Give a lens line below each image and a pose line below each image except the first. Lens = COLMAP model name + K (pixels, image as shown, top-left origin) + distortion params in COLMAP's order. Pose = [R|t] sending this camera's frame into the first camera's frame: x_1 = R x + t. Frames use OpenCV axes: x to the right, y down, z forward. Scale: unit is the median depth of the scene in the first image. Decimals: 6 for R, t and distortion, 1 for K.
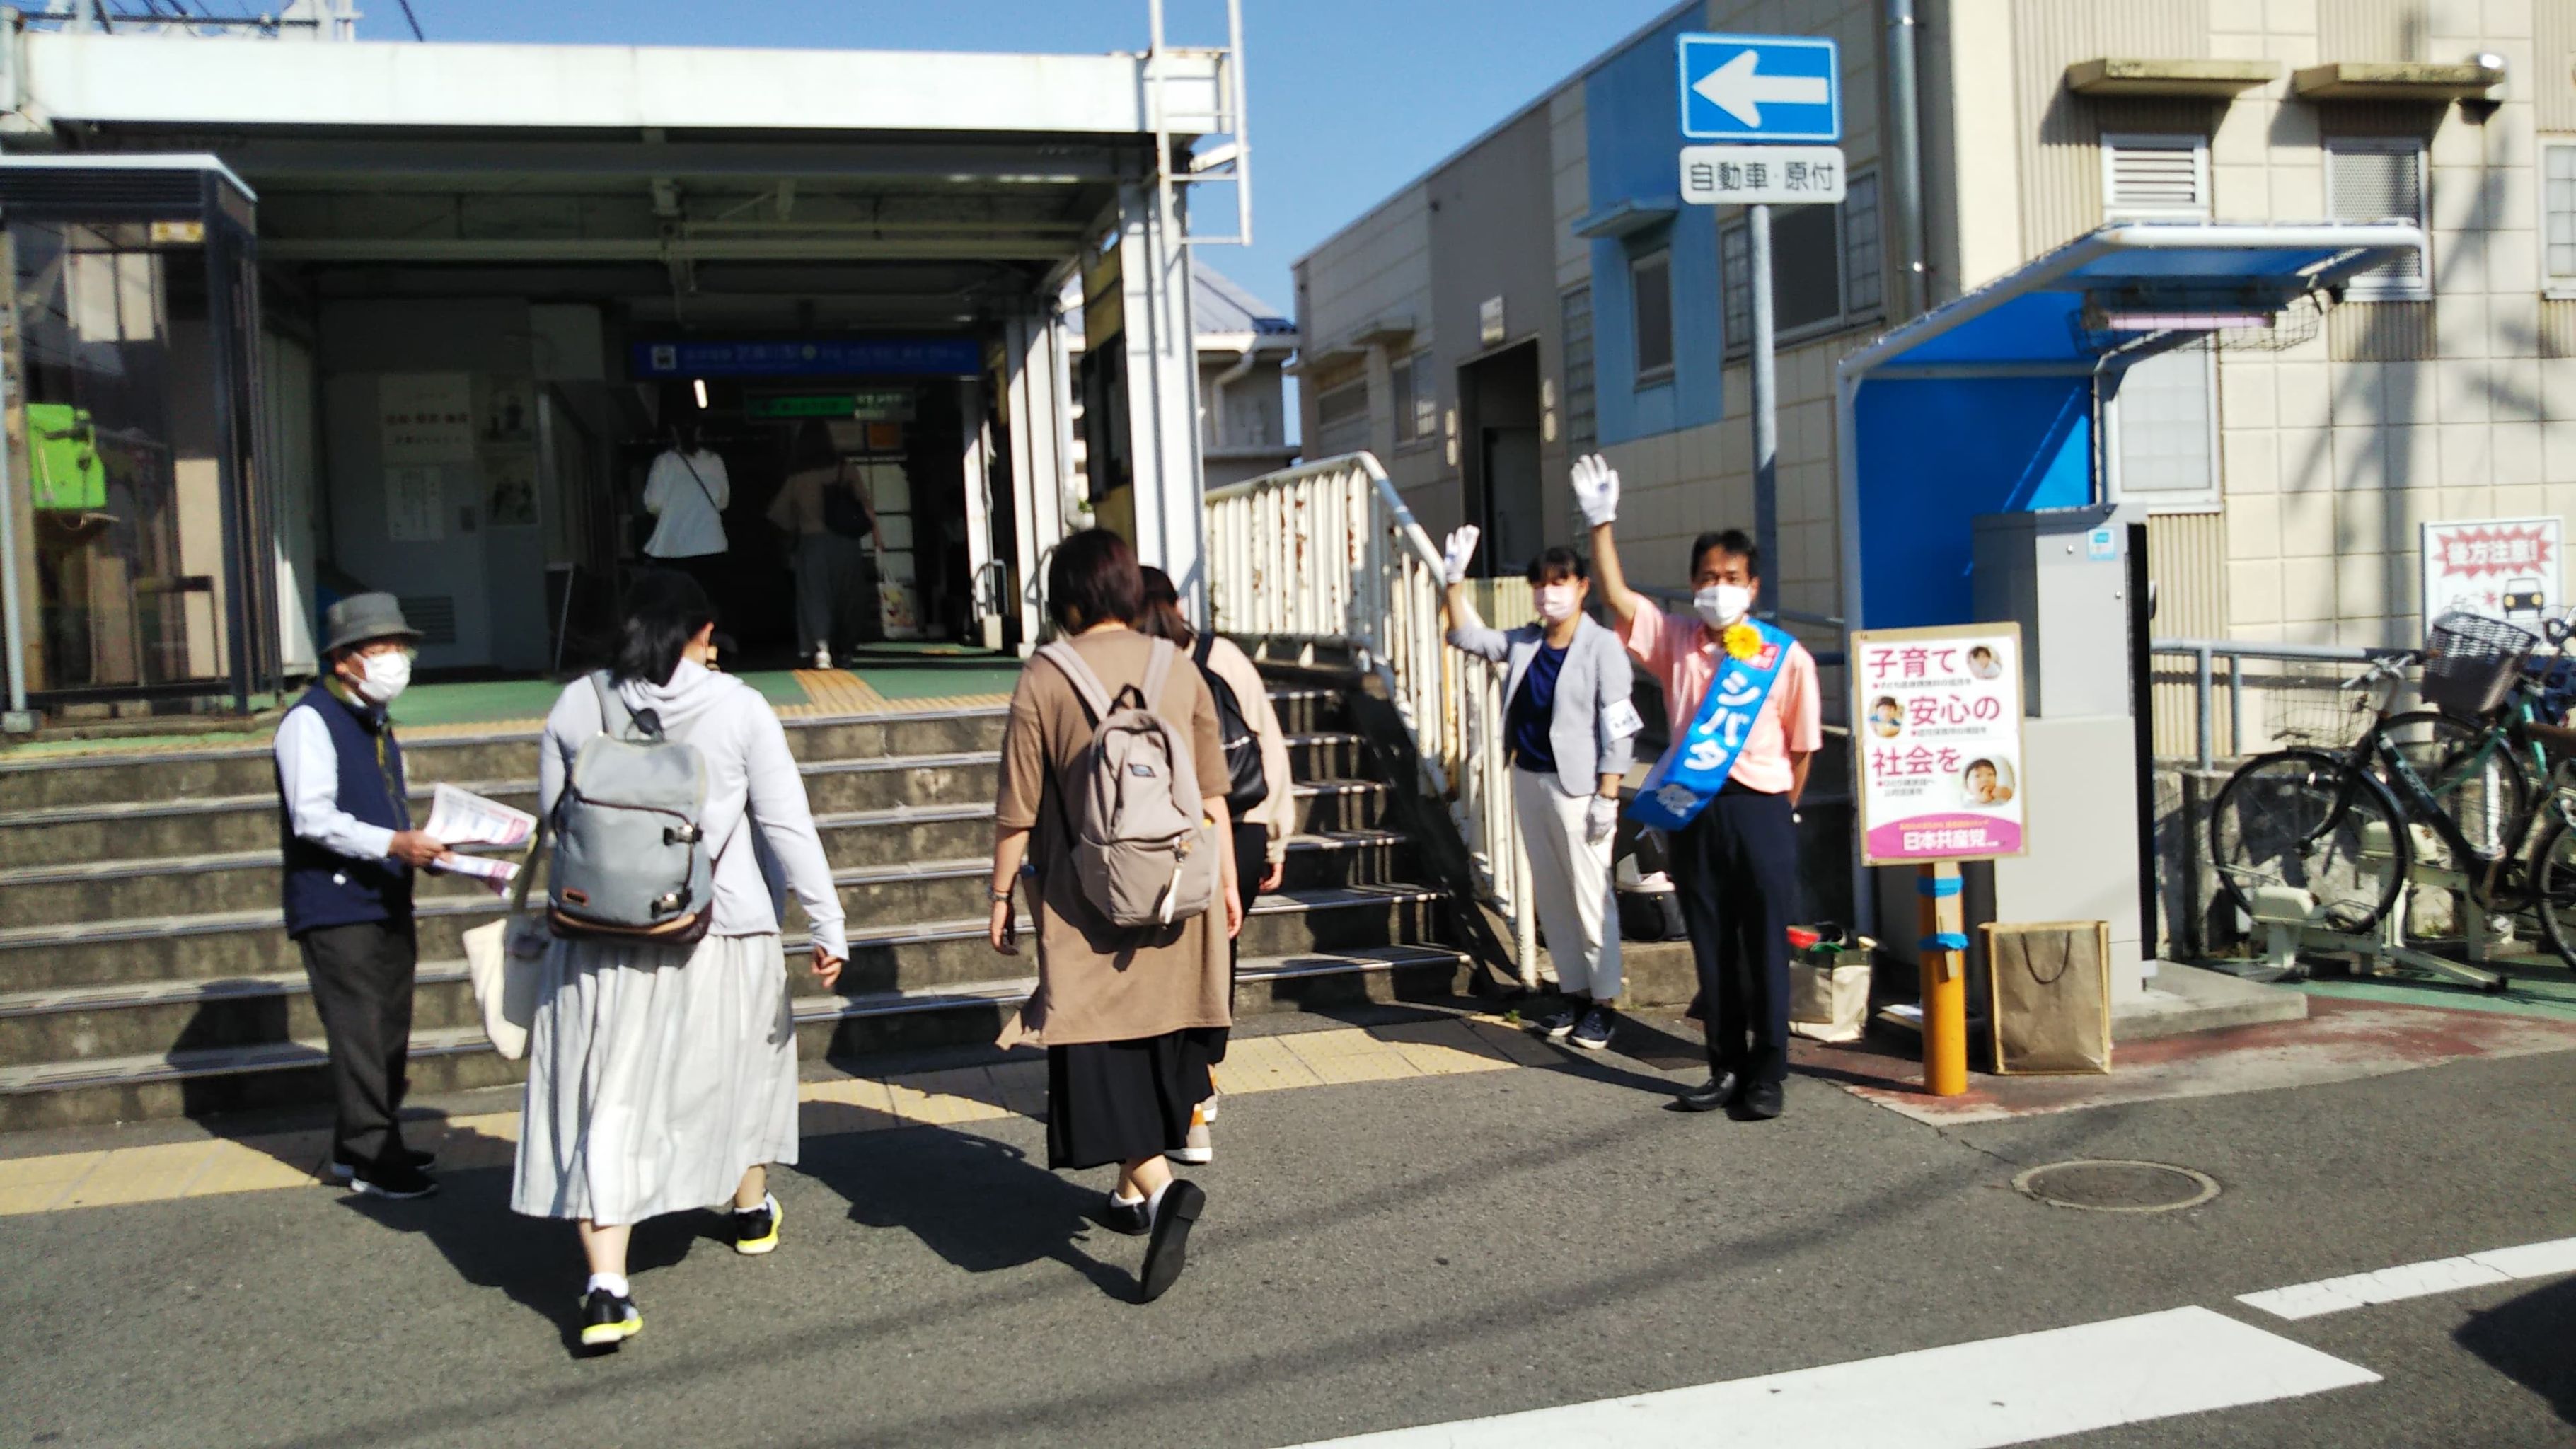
lens RADIAL K [[2215.1, 0, 1288.0], [0, 2215.1, 724.5], [0, 0, 1]] dist [-0.005012, -0.002308]
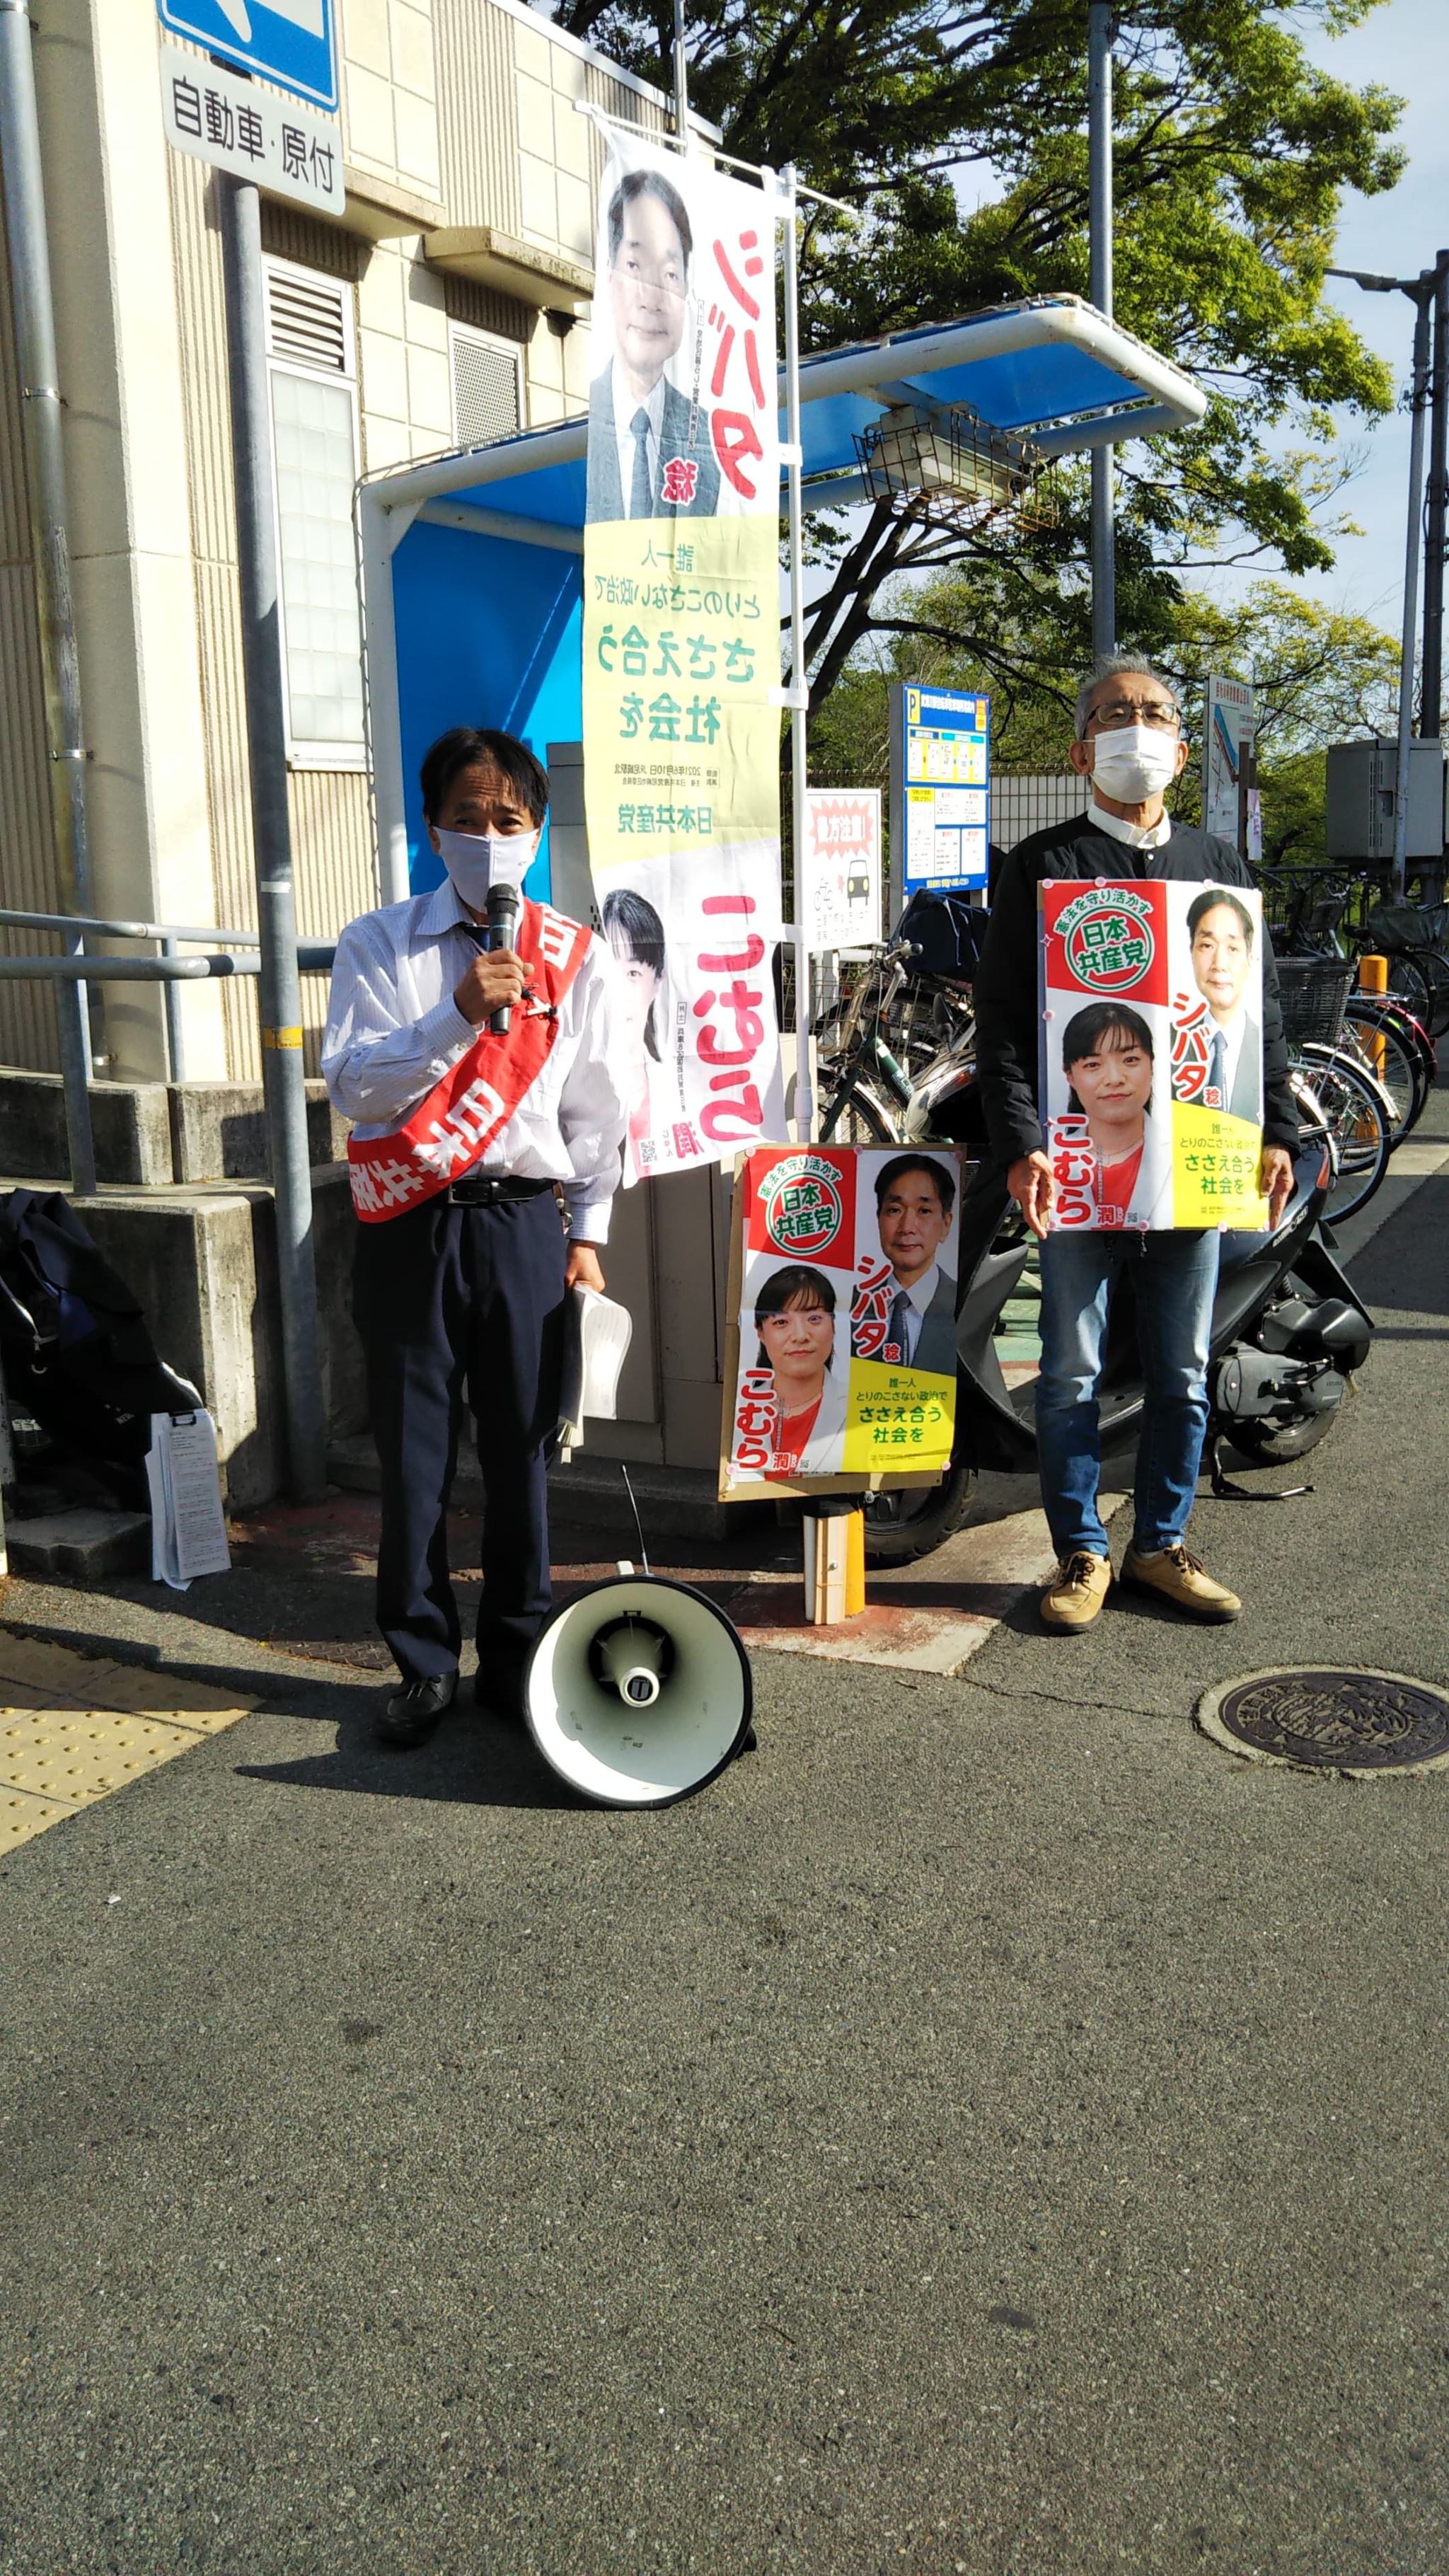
lens RADIAL K [[2215.1, 0, 724.5], [0, 2215.1, 1288.0], [0, 0, 1]] dist [-0.005012, -0.002308]
pose [[0.645260, -0.125208, 0.753633, -0.238544], [0.035016, 0.990289, 0.134545, -0.024532], [-0.763160, -0.060427, 0.643378, 0.649073]]
